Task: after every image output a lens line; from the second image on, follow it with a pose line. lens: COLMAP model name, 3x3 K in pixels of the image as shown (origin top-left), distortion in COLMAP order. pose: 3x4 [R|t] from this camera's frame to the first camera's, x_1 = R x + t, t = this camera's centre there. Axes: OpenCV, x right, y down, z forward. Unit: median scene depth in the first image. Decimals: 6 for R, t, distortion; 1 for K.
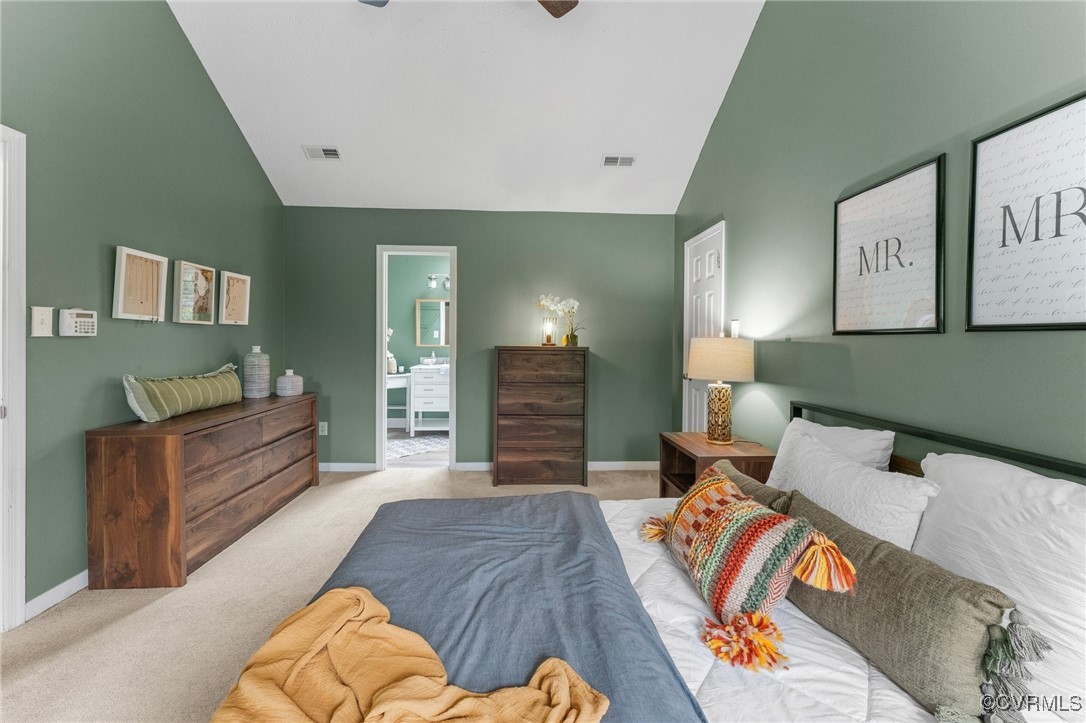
lens RADIAL K [[444.6, 0, 536.3], [0, 444.6, 340.5], [0, 0, 1]] dist [0.001606, 0.000085]
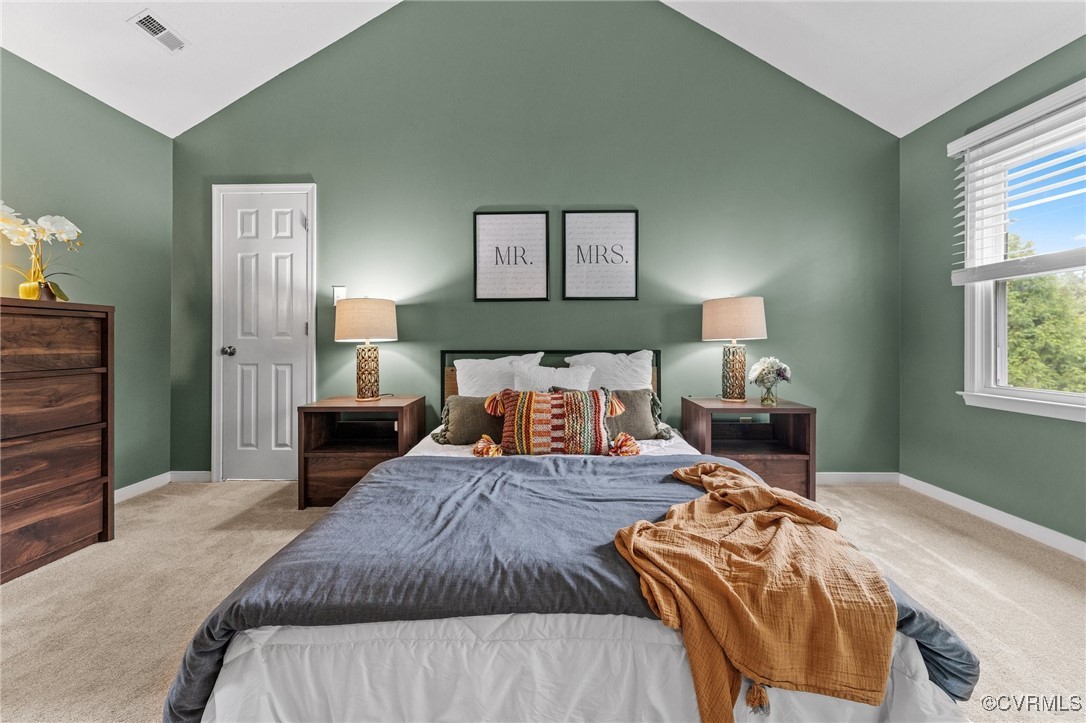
lens RADIAL K [[444.6, 0, 540.5], [0, 444.6, 335.9], [0, 0, 1]] dist [0.001606, 0.000085]
pose [[0.058290, 0.001085, 0.998299, -0.771511], [0.007684, 0.999969, -0.001535, 0.102676], [-0.998270, 0.007761, 0.058279, 0.664317]]
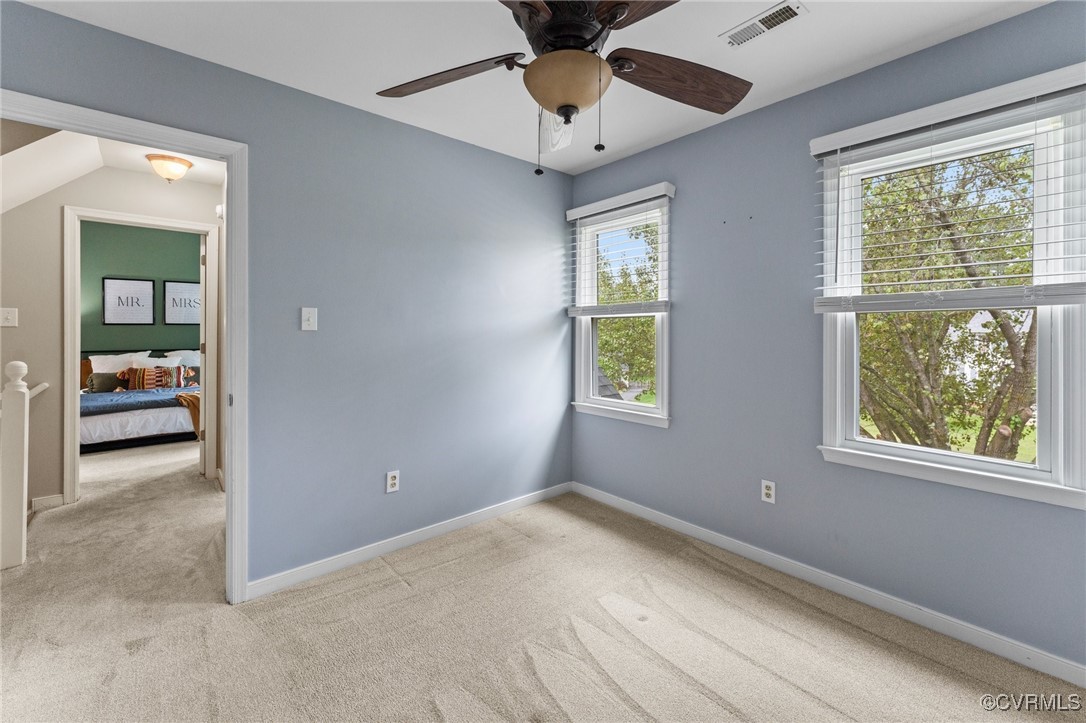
lens RADIAL K [[444.6, 0, 532.1], [0, 444.6, 329.7], [0, 0, 1]] dist [0.001606, 0.000085]
pose [[-0.617486, -0.011560, 0.786497, -3.104082], [-0.005245, 0.999930, 0.010579, -0.024512], [-0.786564, 0.002407, -0.617504, 0.576955]]
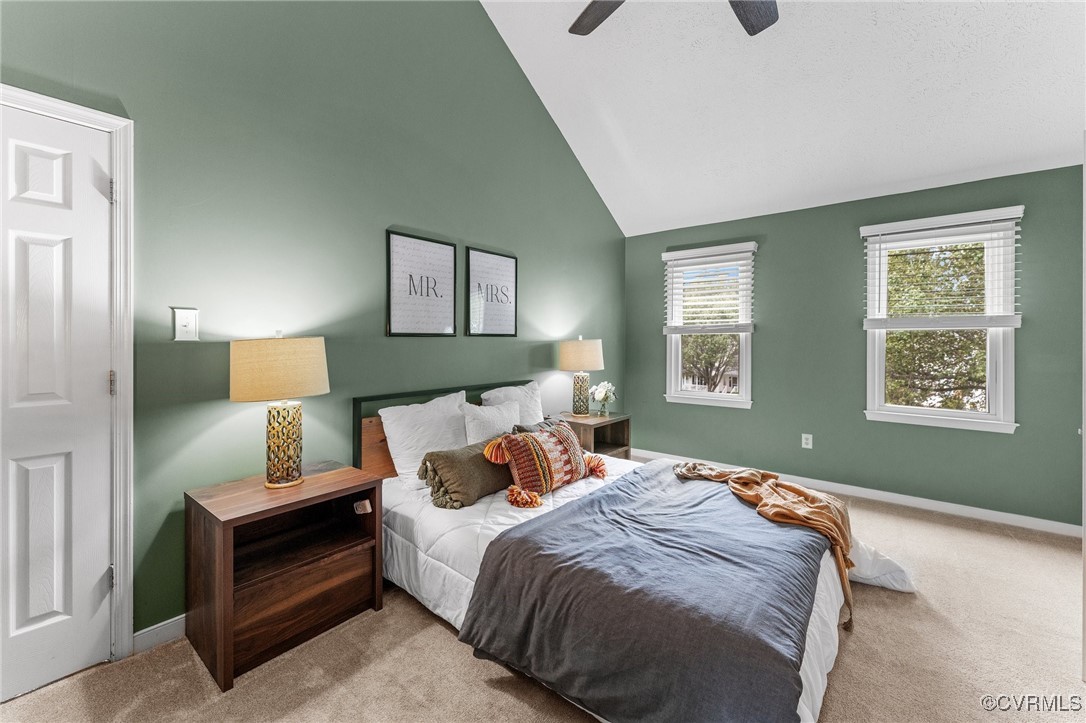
lens RADIAL K [[444.6, 0, 539.7], [0, 444.6, 341.6], [0, 0, 1]] dist [0.001606, 0.000085]
pose [[-0.752031, -0.016721, 0.658916, -0.463220], [-0.009206, 0.999847, 0.014866, -0.019077], [-0.659064, 0.005114, -0.752070, 1.593492]]
